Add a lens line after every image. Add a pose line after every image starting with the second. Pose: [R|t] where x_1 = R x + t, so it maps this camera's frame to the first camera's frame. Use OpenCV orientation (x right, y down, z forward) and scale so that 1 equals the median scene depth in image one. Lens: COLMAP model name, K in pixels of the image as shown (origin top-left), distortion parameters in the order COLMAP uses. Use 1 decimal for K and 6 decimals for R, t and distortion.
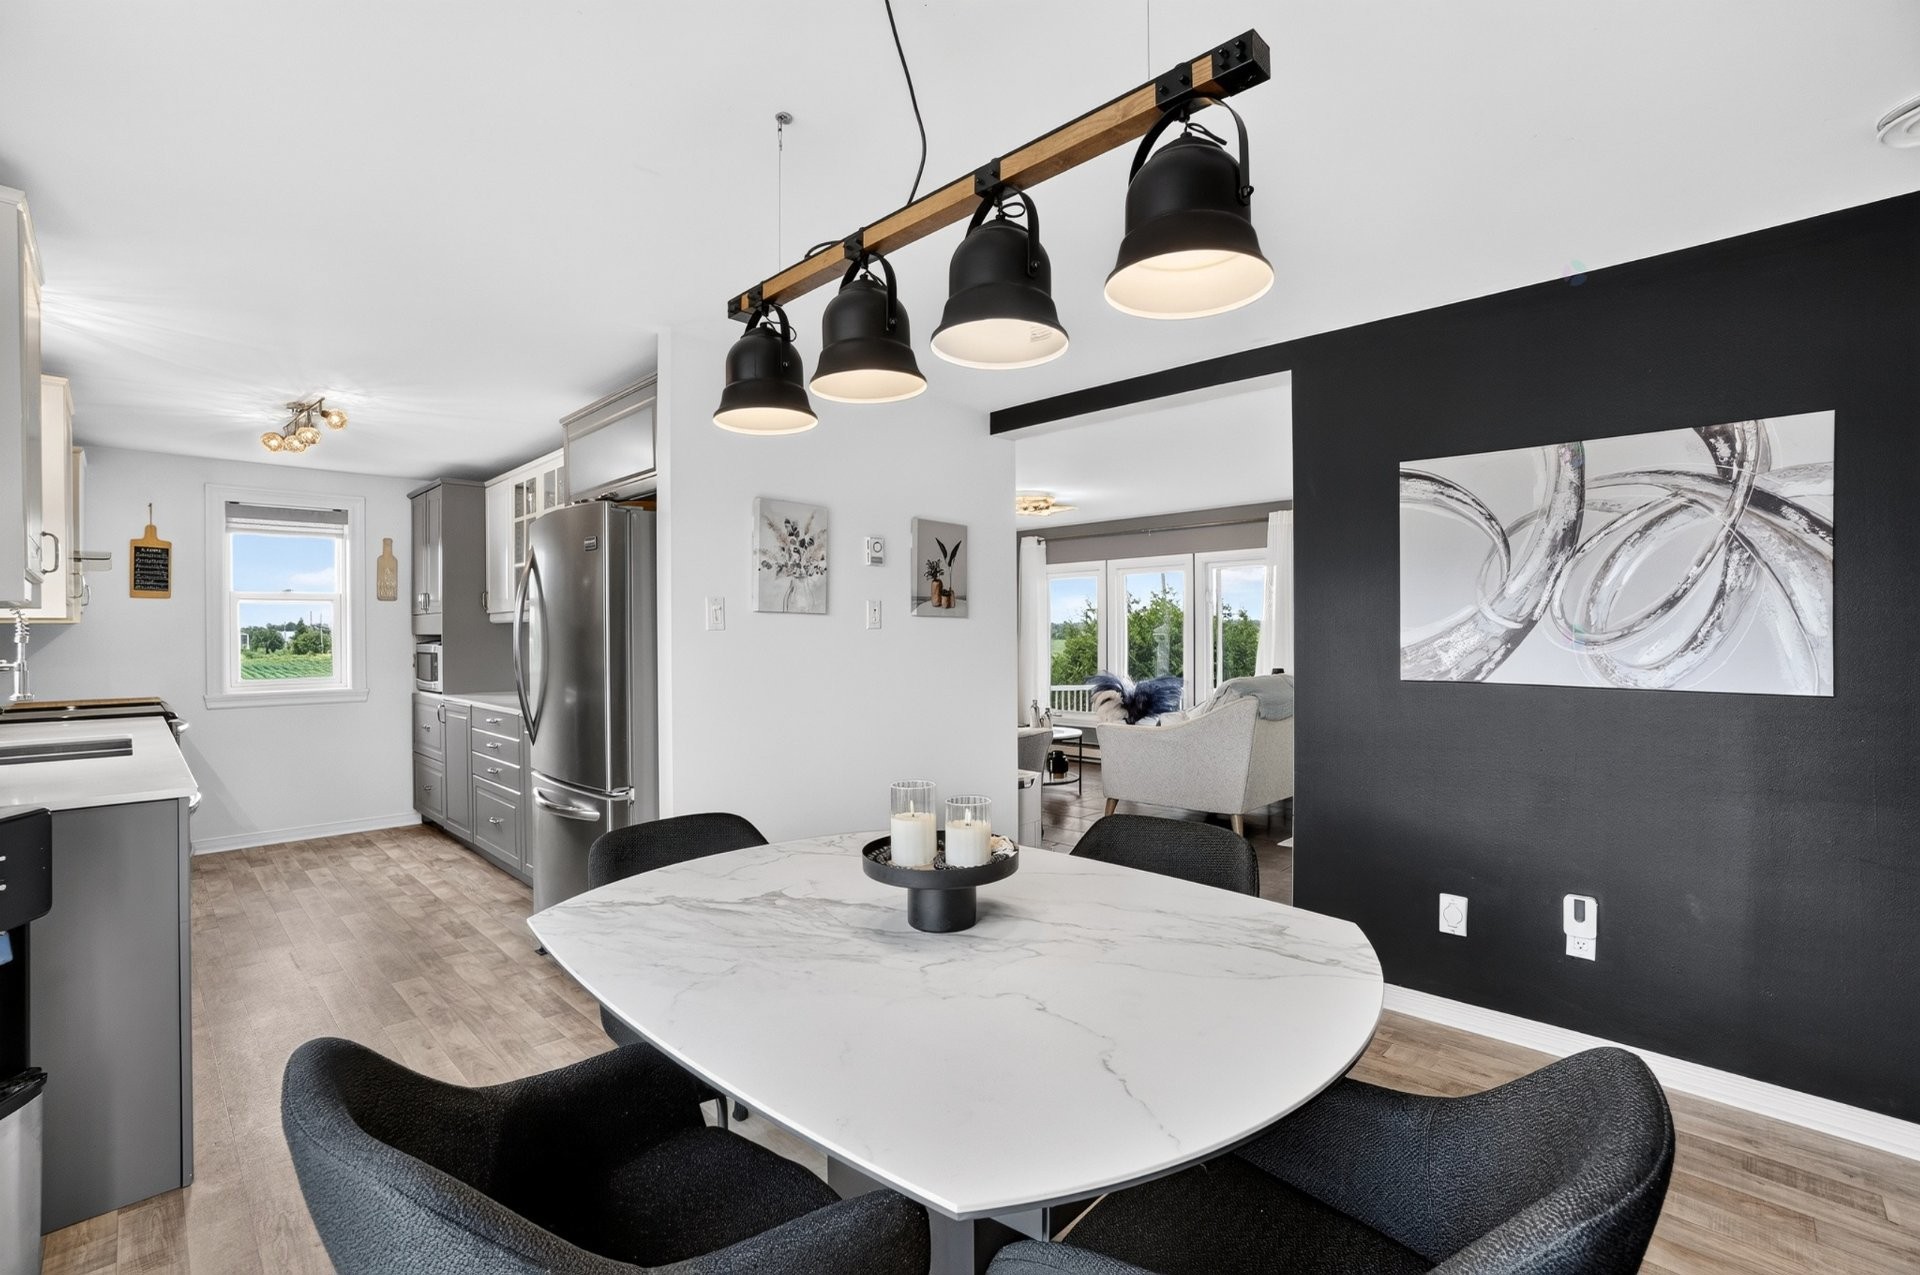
lens RADIAL K [[837.6, 0, 960.0], [0, 837.6, 637.5], [0, 0, 1]] dist [-0.066631, 0.023106]
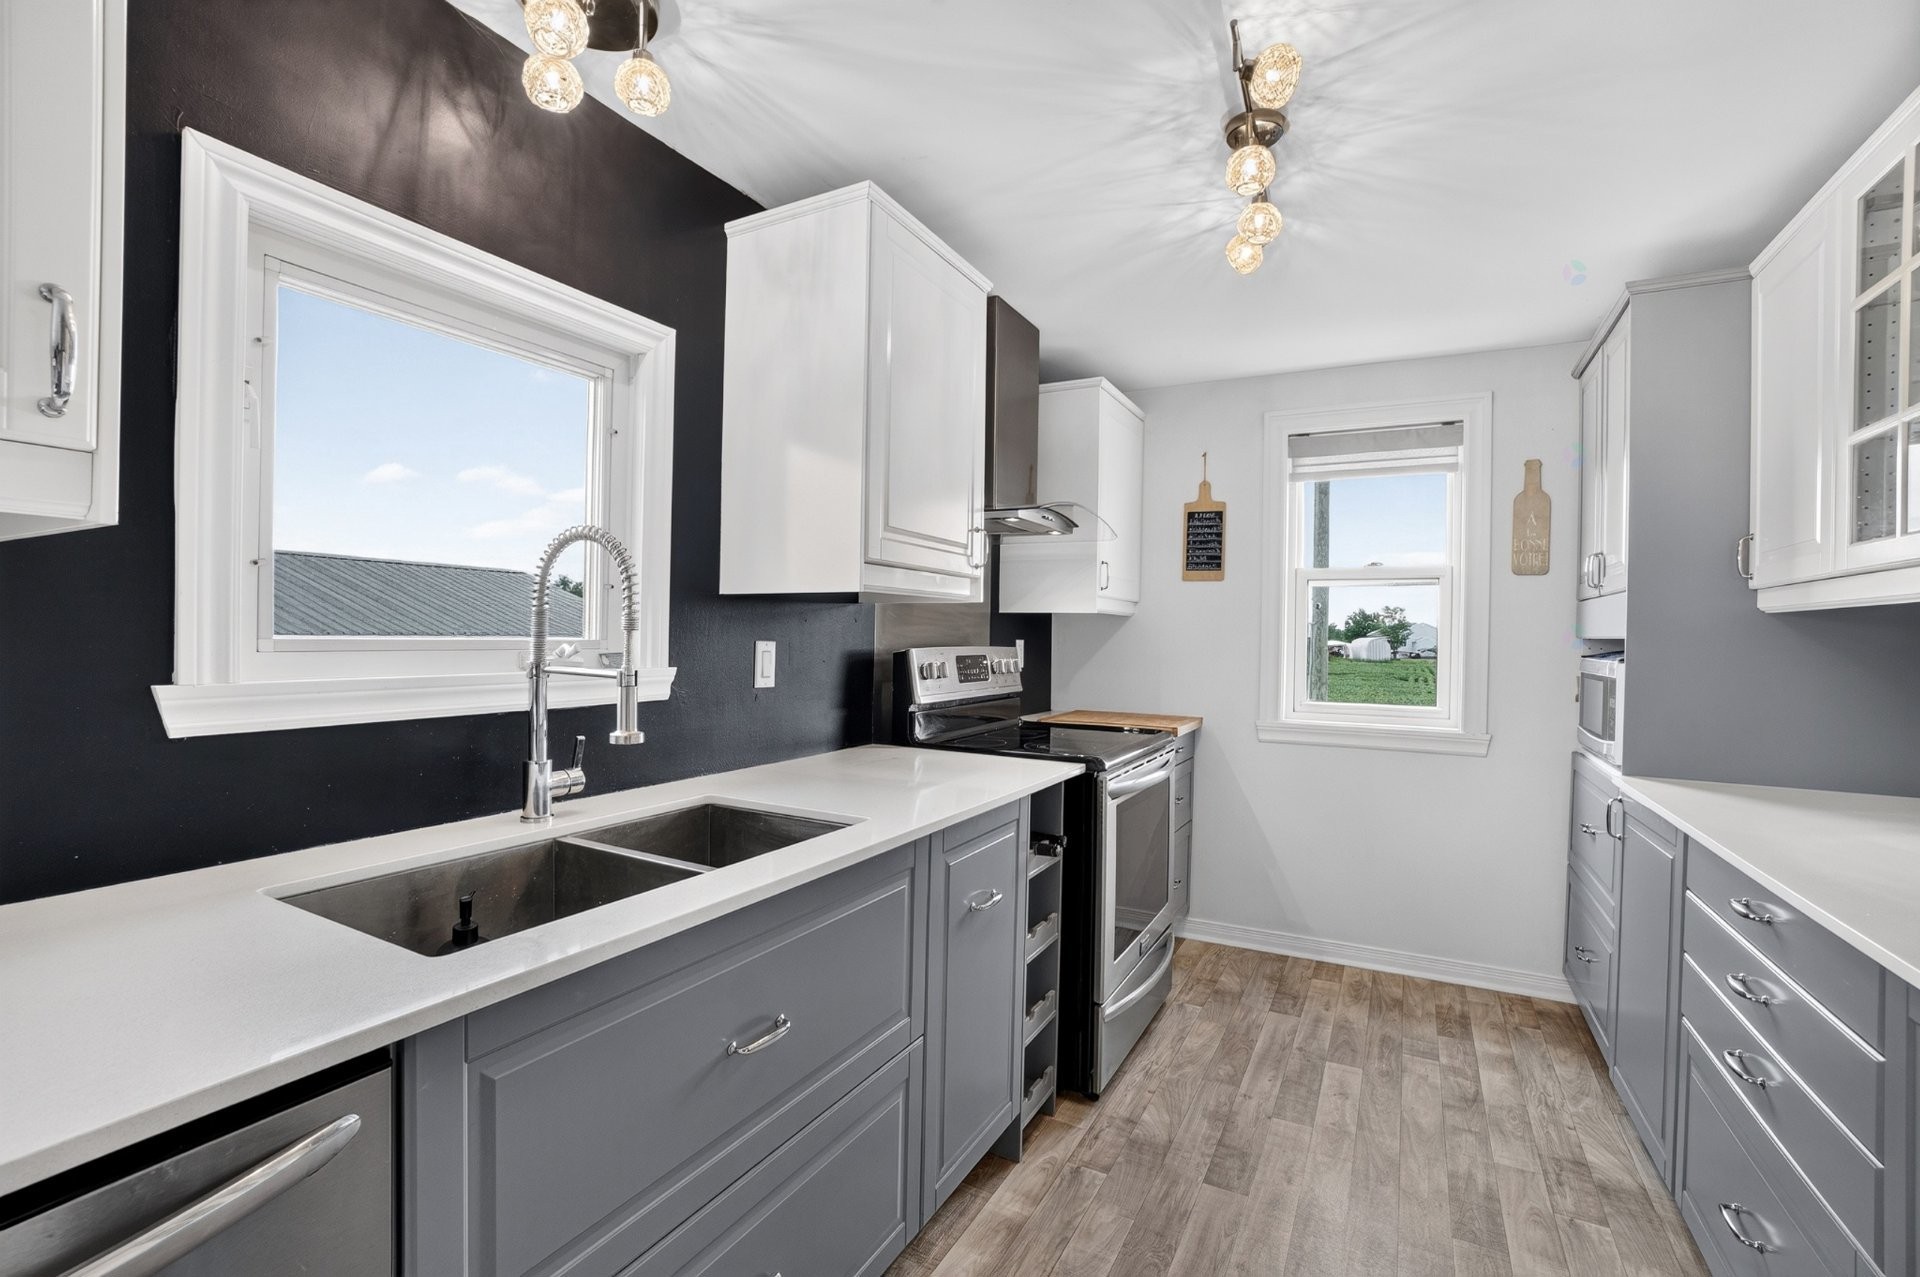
lens RADIAL K [[837.6, 0, 960.0], [0, 837.6, 638.5], [0, 0, 1]] dist [-0.066631, 0.023106]
pose [[0.265758, 0.016862, -0.963892, -0.333262], [-0.024433, 0.999644, 0.010751, 0.000339], [0.963730, 0.020693, 0.266076, 0.581696]]
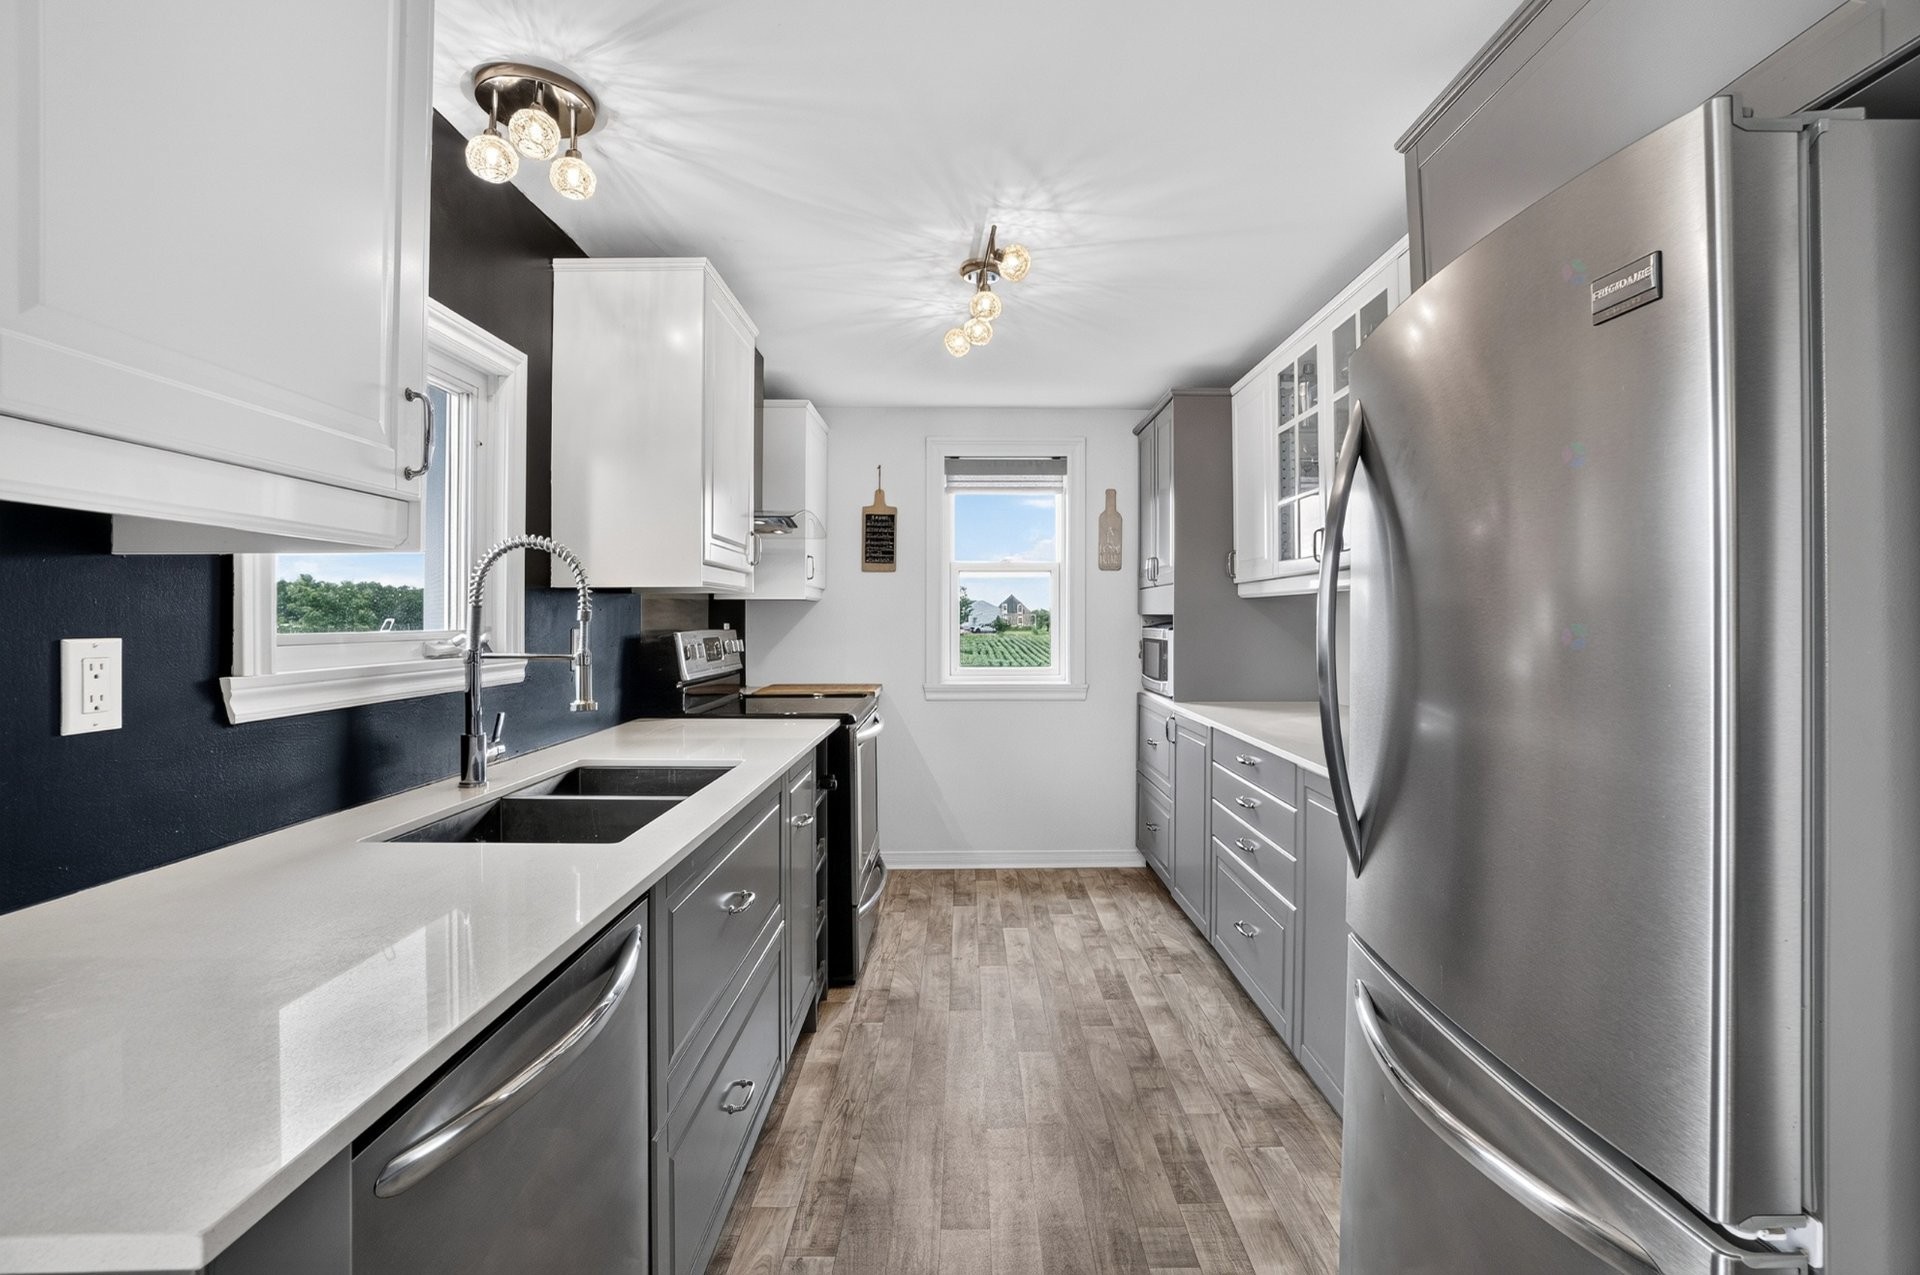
lens RADIAL K [[862.3, 0, 984.1], [0, 862.3, 615.5], [0, 0, 1]] dist [-0.070344, 0.013155]
pose [[0.707951, 0.004590, -0.706247, -0.254376], [-0.008982, 0.999957, -0.002504, 0.000439], [0.706204, 0.008116, 0.707961, 0.406343]]
